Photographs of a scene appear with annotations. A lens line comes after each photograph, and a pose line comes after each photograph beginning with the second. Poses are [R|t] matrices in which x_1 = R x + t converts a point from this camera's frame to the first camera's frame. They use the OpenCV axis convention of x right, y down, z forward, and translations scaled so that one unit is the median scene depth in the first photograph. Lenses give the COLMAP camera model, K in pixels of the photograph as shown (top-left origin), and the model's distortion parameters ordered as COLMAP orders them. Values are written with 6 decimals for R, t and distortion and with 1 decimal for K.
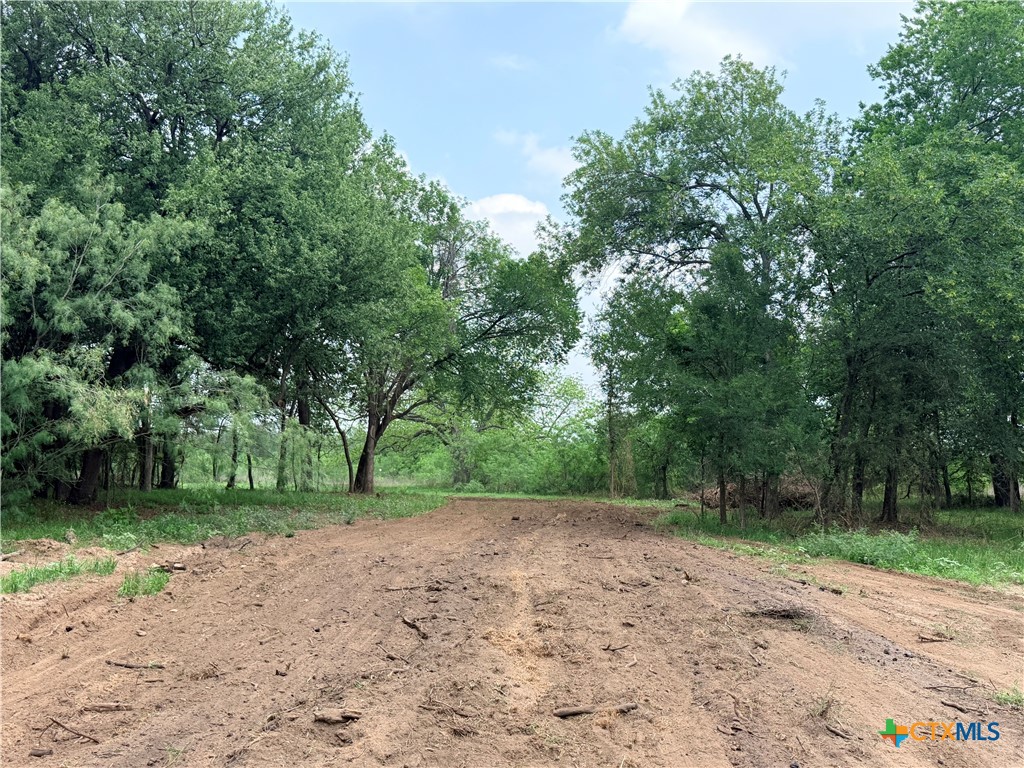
lens RADIAL K [[1042.7, 0, 511.7], [0, 1042.7, 384.0], [0, 0, 1]] dist [-0.012024, 0.000000]
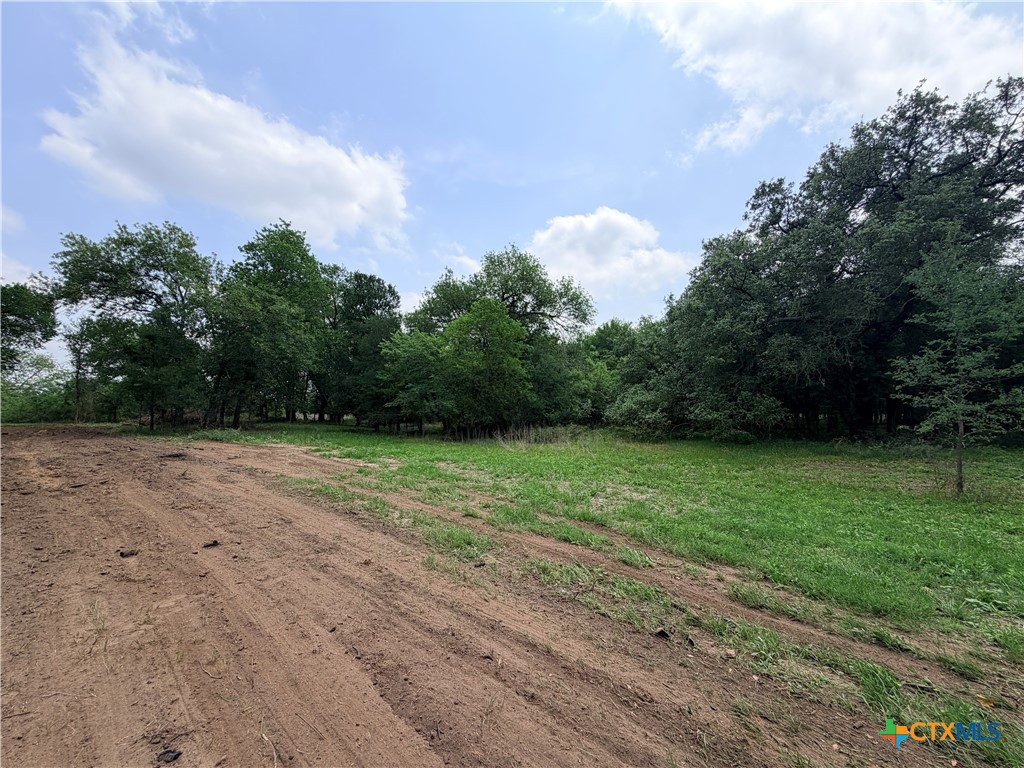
lens RADIAL K [[410.4, 0, 510.3], [0, 410.4, 387.4], [0, 0, 1]] dist [-0.002194, -0.000784]
pose [[0.610737, 0.036244, 0.791004, -0.021648], [-0.061548, 0.998103, 0.001788, -0.007572], [-0.789438, -0.049777, 0.611808, -0.118714]]
